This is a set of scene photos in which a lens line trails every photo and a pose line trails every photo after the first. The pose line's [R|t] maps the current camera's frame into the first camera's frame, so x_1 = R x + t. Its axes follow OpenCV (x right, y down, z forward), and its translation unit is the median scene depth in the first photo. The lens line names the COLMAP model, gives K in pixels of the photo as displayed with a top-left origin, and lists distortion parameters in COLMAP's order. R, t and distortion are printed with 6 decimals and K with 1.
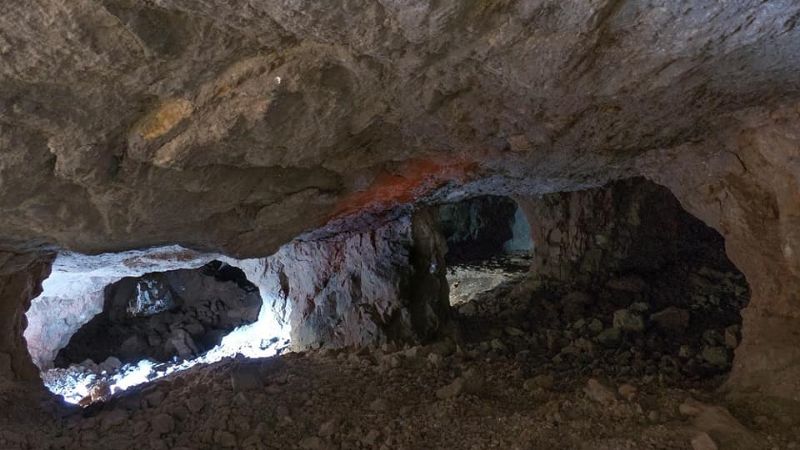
lens RADIAL K [[613.5, 0, 400.0], [0, 613.5, 225.0], [0, 0, 1]] dist [-0.002898, 0.000671]
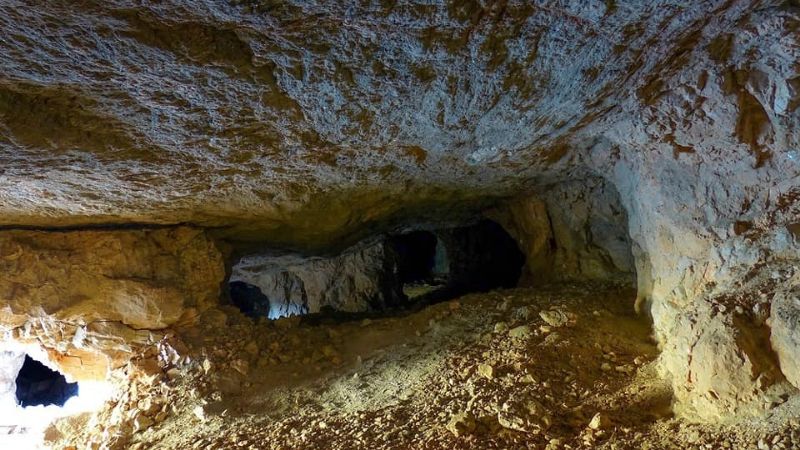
lens RADIAL K [[613.5, 0, 400.0], [0, 613.5, 225.0], [0, 0, 1]] dist [-0.002898, 0.000671]
pose [[0.990879, -0.024164, 0.132573, -0.140919], [0.033751, 0.996937, -0.070555, 0.052488], [-0.130462, 0.074386, 0.988659, -0.683363]]
